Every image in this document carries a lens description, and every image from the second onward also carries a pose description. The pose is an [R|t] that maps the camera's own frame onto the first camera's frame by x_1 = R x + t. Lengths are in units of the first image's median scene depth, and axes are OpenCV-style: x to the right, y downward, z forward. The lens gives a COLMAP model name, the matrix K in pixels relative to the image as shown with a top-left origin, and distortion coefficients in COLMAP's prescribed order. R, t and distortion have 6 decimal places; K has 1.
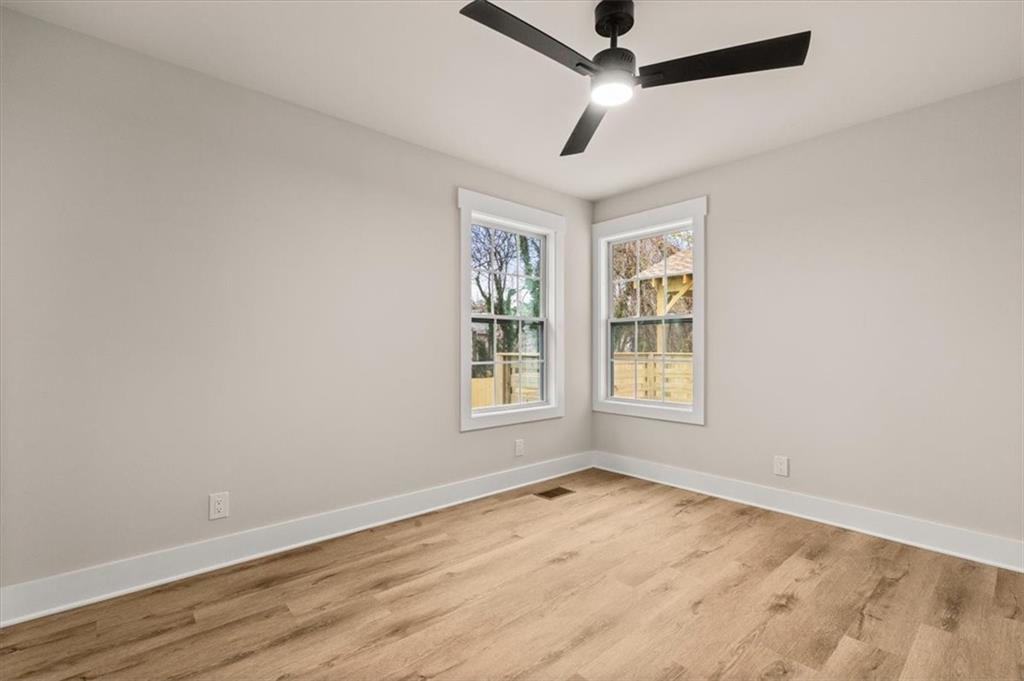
lens RADIAL K [[469.5, 0, 511.8], [0, 469.5, 342.2], [0, 0, 1]] dist [-0.001247, -0.000104]
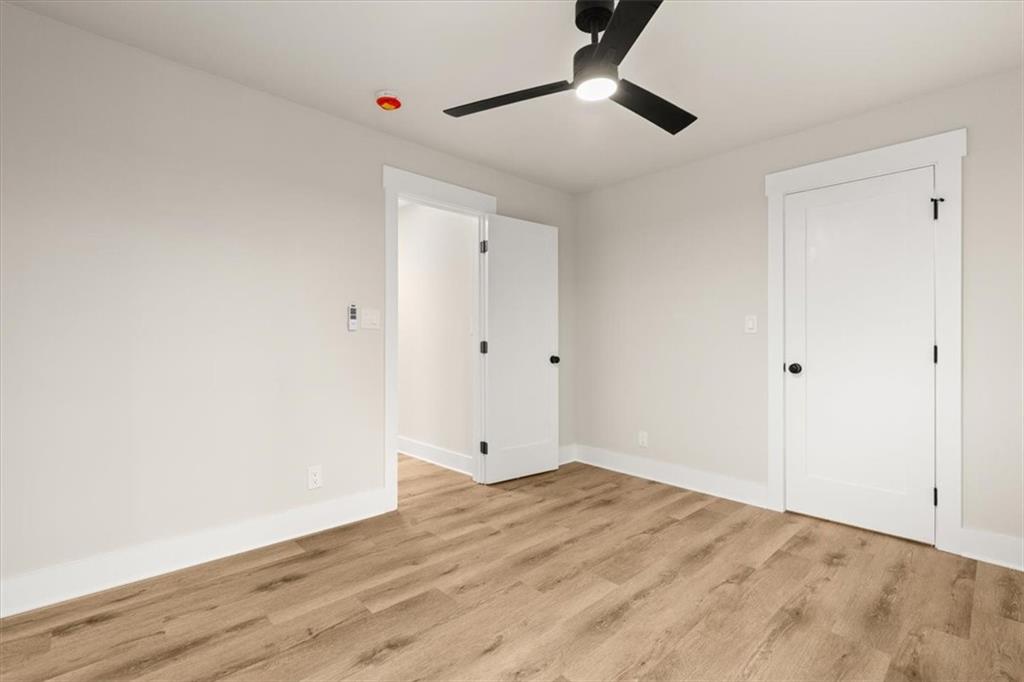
lens RADIAL K [[469.5, 0, 512.0], [0, 469.5, 342.8], [0, 0, 1]] dist [-0.001247, -0.000104]
pose [[-0.999429, -0.007106, -0.033034, 0.418901], [-0.006897, 0.999956, -0.006430, 0.022565], [0.033079, -0.006199, -0.999434, 1.980531]]
